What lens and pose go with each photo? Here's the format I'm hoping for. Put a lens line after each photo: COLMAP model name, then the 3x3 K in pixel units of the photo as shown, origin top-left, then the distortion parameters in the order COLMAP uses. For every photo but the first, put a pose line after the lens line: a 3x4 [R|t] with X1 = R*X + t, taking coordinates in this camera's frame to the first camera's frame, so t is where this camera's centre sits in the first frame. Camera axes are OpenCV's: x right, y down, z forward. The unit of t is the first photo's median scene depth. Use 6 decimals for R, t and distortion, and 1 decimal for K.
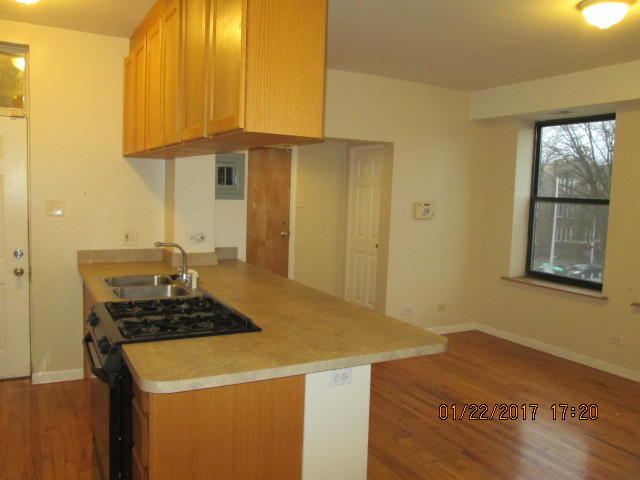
lens RADIAL K [[529.9, 0, 318.3], [0, 529.9, 241.5], [0, 0, 1]] dist [-0.060906, 0.023928]
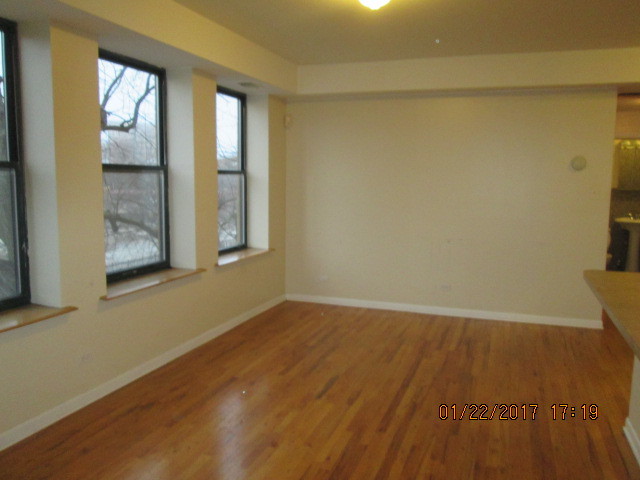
lens RADIAL K [[529.9, 0, 323.5], [0, 529.9, 240.1], [0, 0, 1]] dist [-0.060906, 0.023928]
pose [[-0.660183, -0.124053, 0.740790, -0.163598], [0.040634, 0.978924, 0.200144, -0.105231], [-0.750005, 0.162233, -0.641227, 1.218790]]
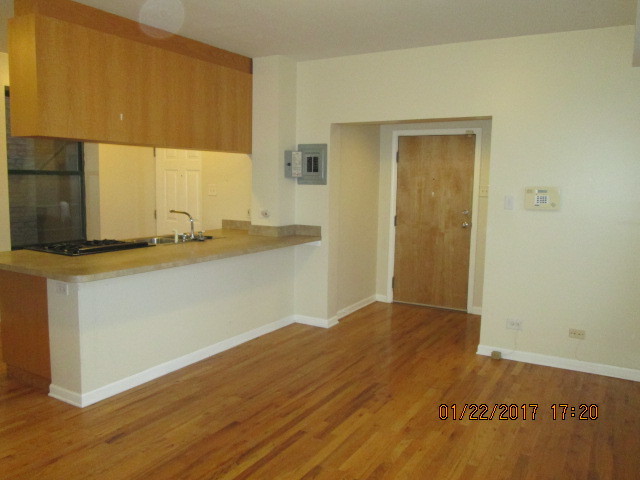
lens RADIAL K [[529.9, 0, 320.2], [0, 529.9, 239.6], [0, 0, 1]] dist [-0.060906, 0.023928]
pose [[0.511046, 0.072576, -0.856484, 0.849186], [-0.080063, 0.996116, 0.036637, -0.002653], [0.855817, 0.049849, 0.514872, 0.414966]]
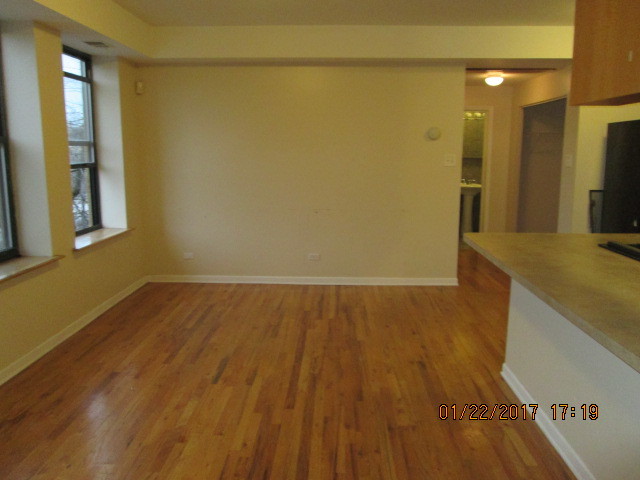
lens RADIAL K [[529.9, 0, 325.3], [0, 529.9, 240.0], [0, 0, 1]] dist [-0.060906, 0.023928]
pose [[-0.862226, -0.119079, 0.492328, -0.083837], [0.017095, 0.964579, 0.263240, -0.106271], [-0.506236, 0.235389, -0.829649, 1.250135]]
